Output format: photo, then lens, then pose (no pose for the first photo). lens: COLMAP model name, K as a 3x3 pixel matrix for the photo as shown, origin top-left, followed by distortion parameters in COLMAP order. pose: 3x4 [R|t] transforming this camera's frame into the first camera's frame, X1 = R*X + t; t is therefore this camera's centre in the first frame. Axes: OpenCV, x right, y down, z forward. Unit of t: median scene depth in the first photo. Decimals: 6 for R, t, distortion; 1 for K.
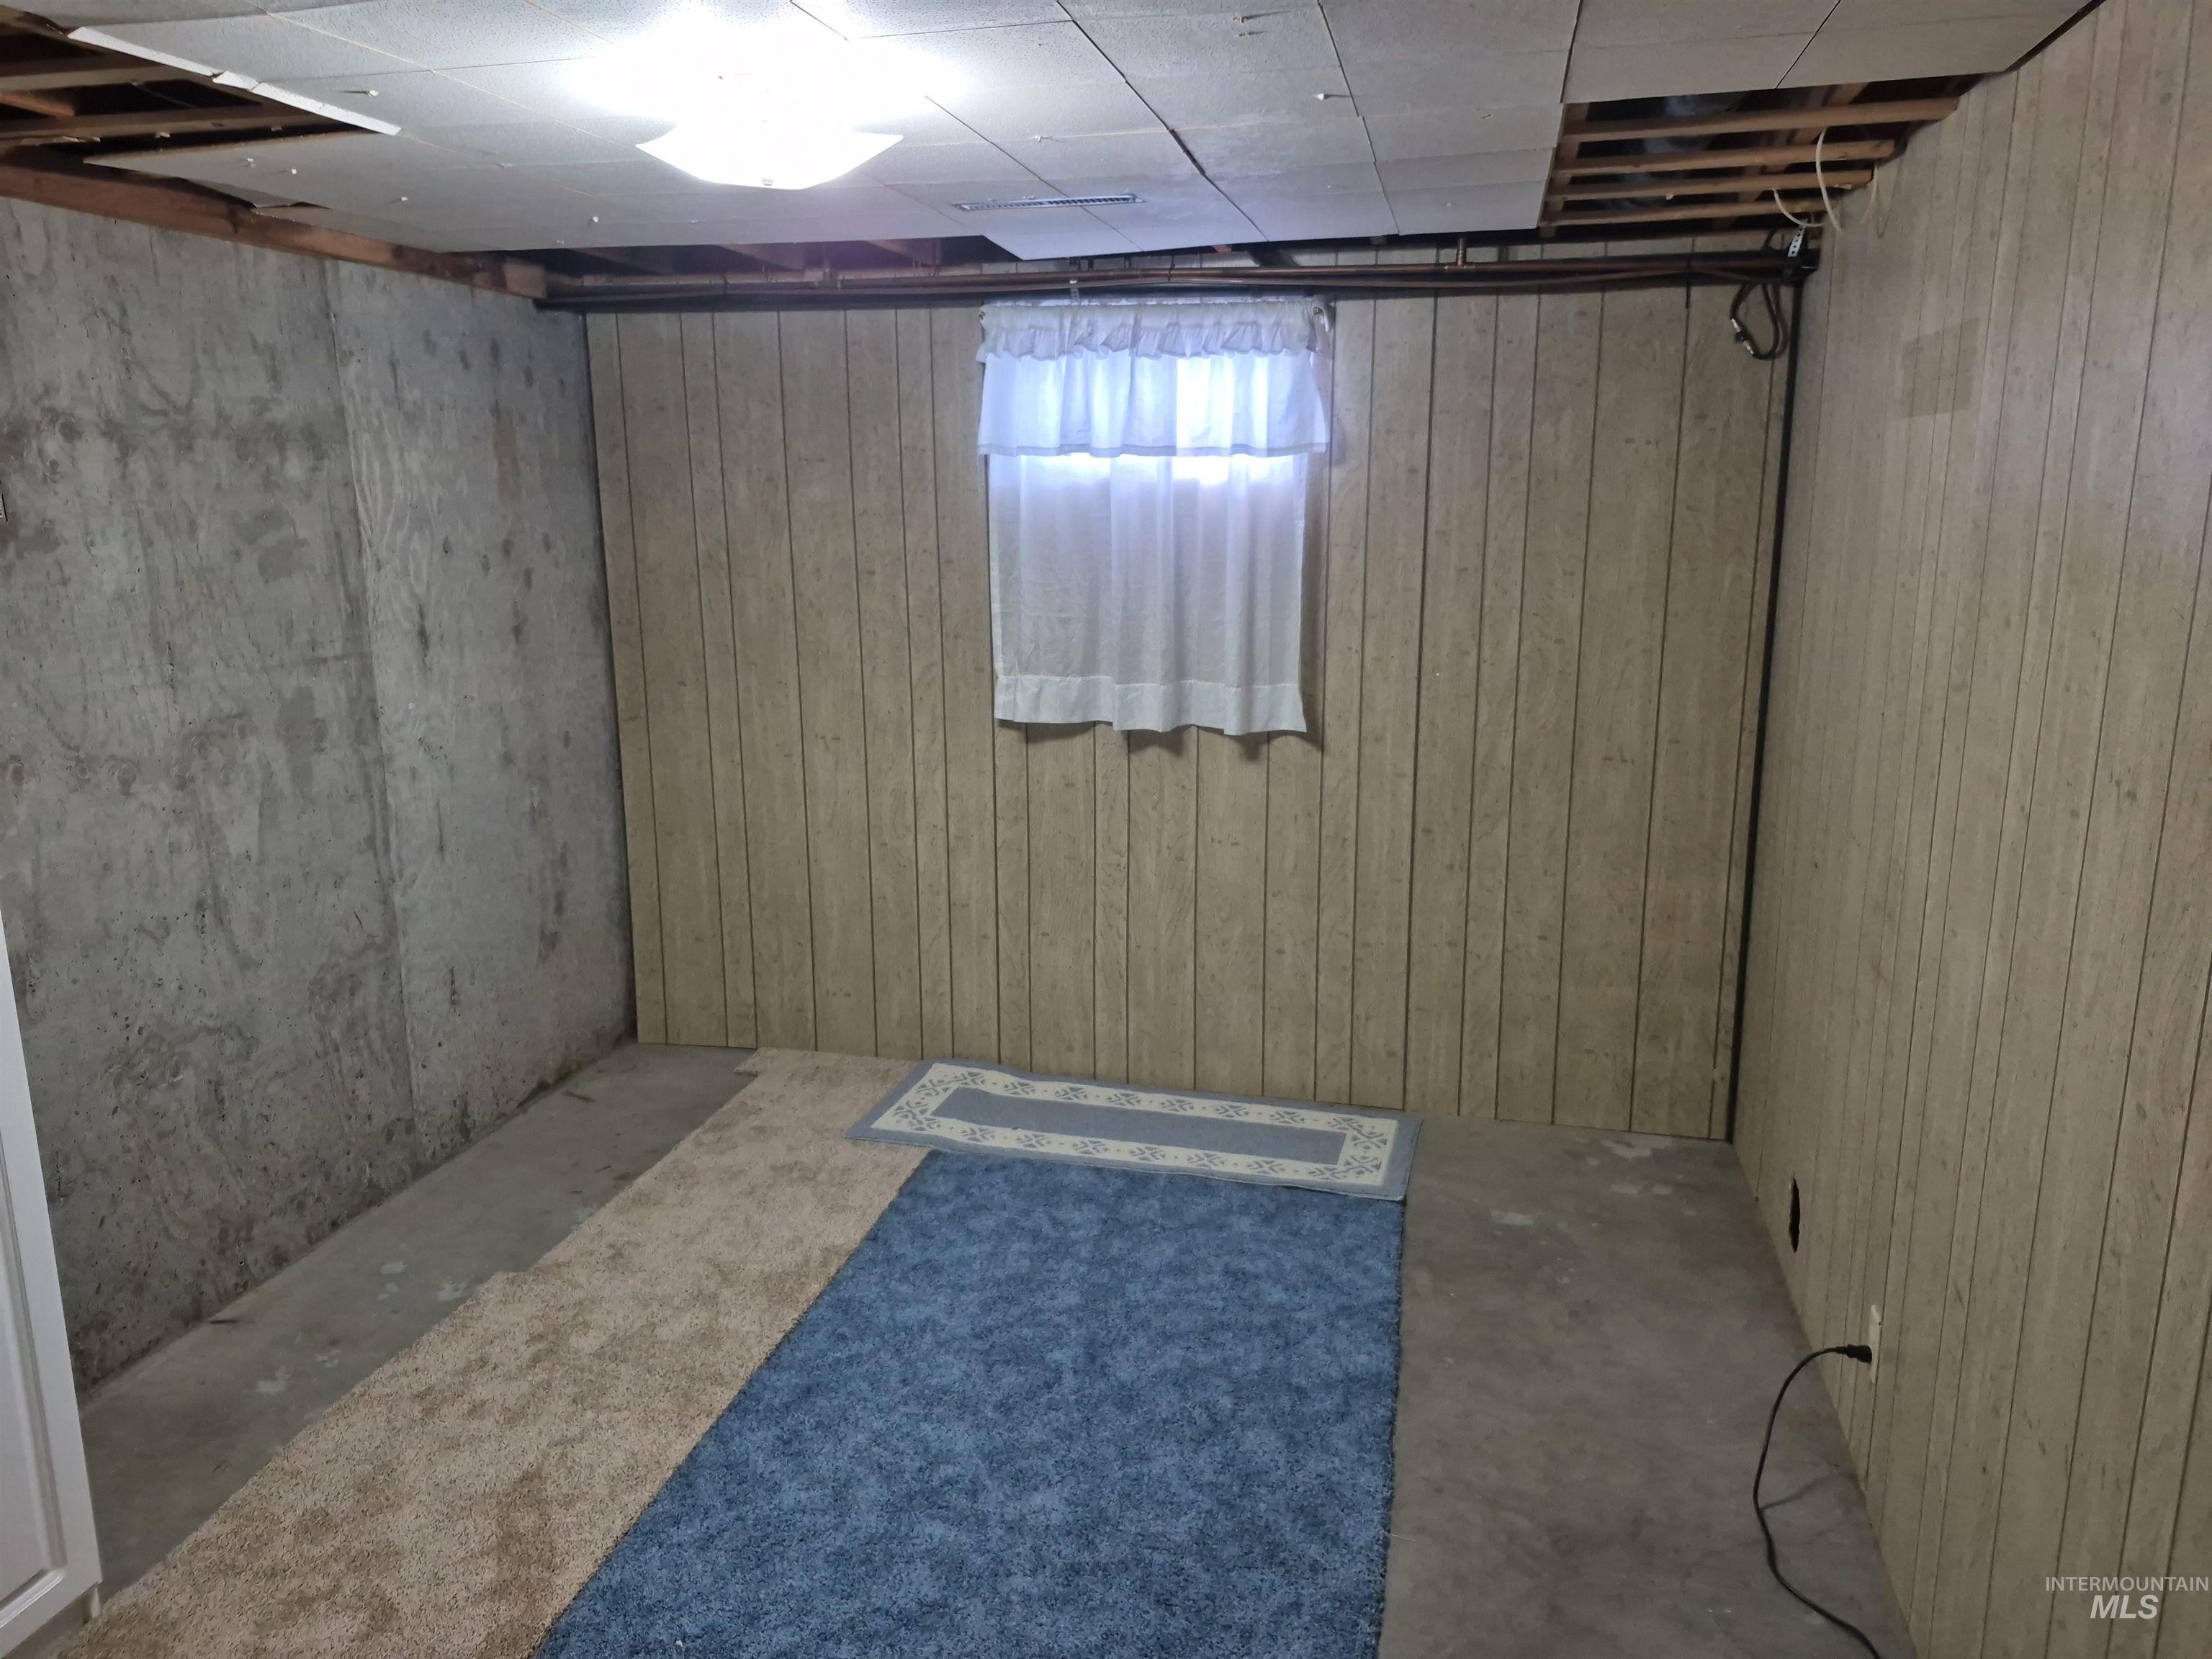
lens RADIAL K [[1536.0, 0, 1104.3], [0, 1536.0, 818.7], [0, 0, 1]] dist [0.057302, -0.037968]
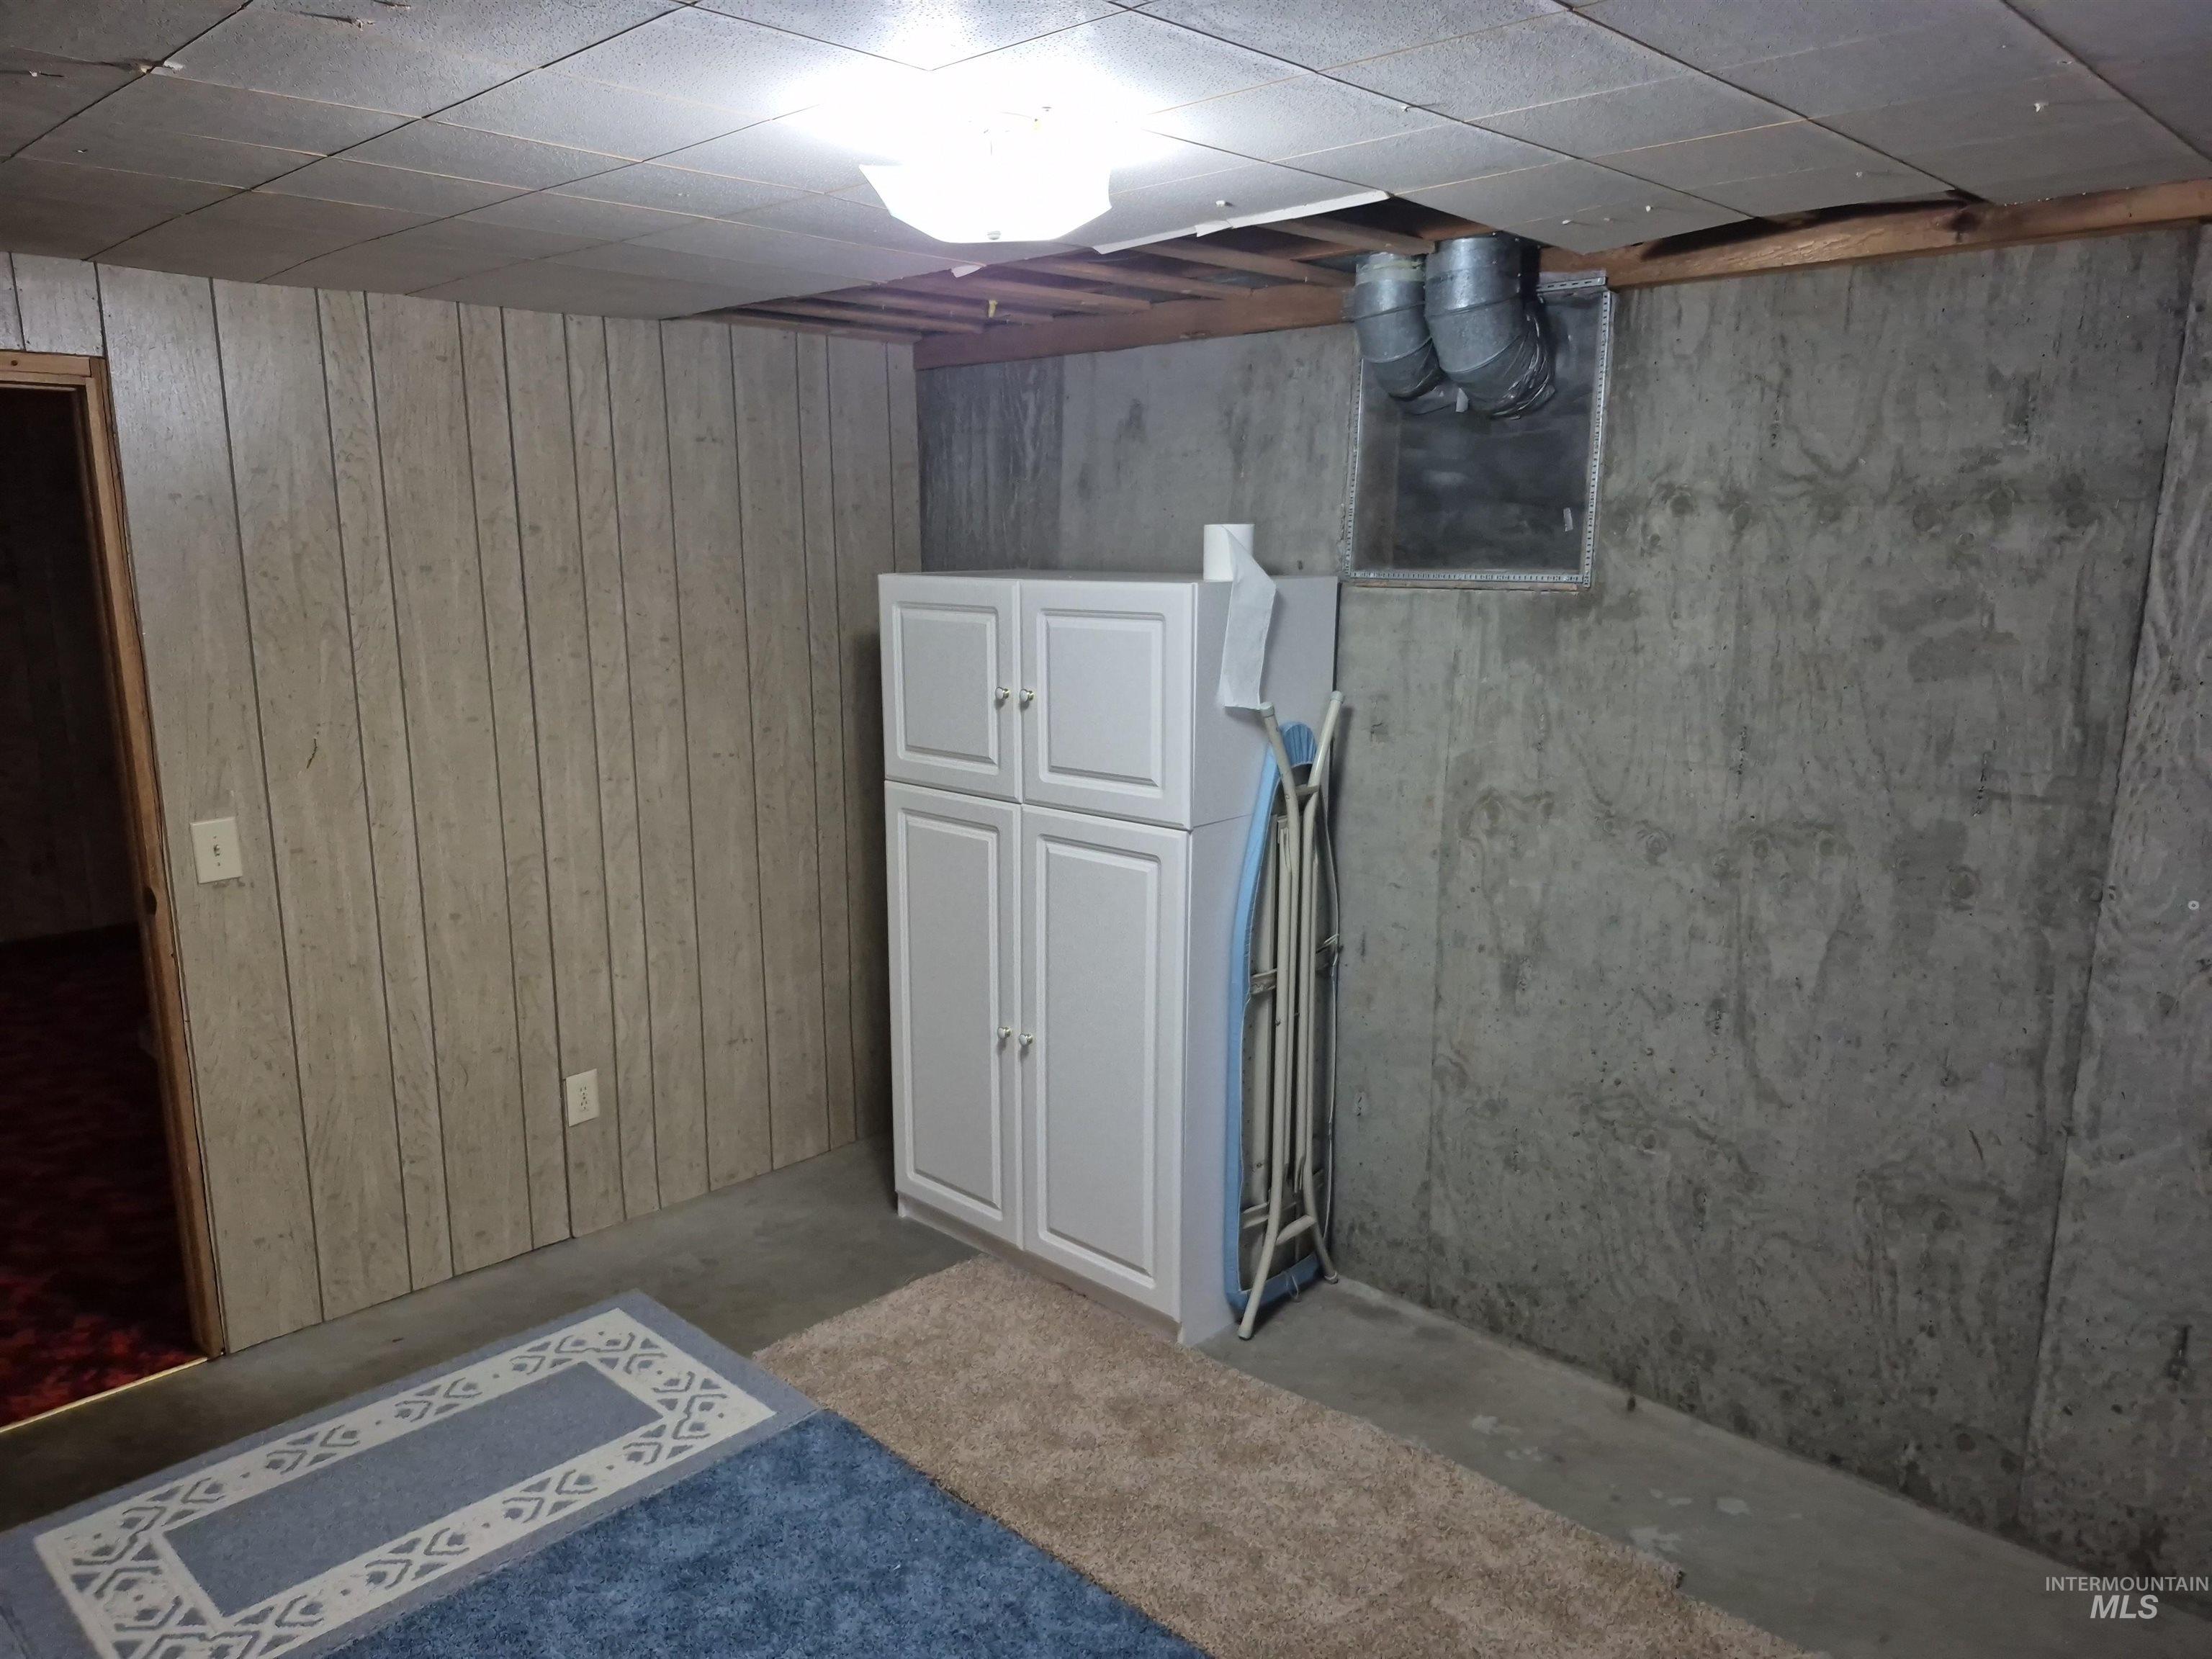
lens RADIAL K [[1536.0, 0, 1092.2], [0, 1536.0, 851.2], [0, 0, 1]] dist [0.057302, -0.037968]
pose [[-0.496977, 0.184692, -0.847881, 0.386040], [-0.181232, 0.933450, 0.309558, -0.254408], [0.848628, 0.307506, -0.430431, 1.068658]]
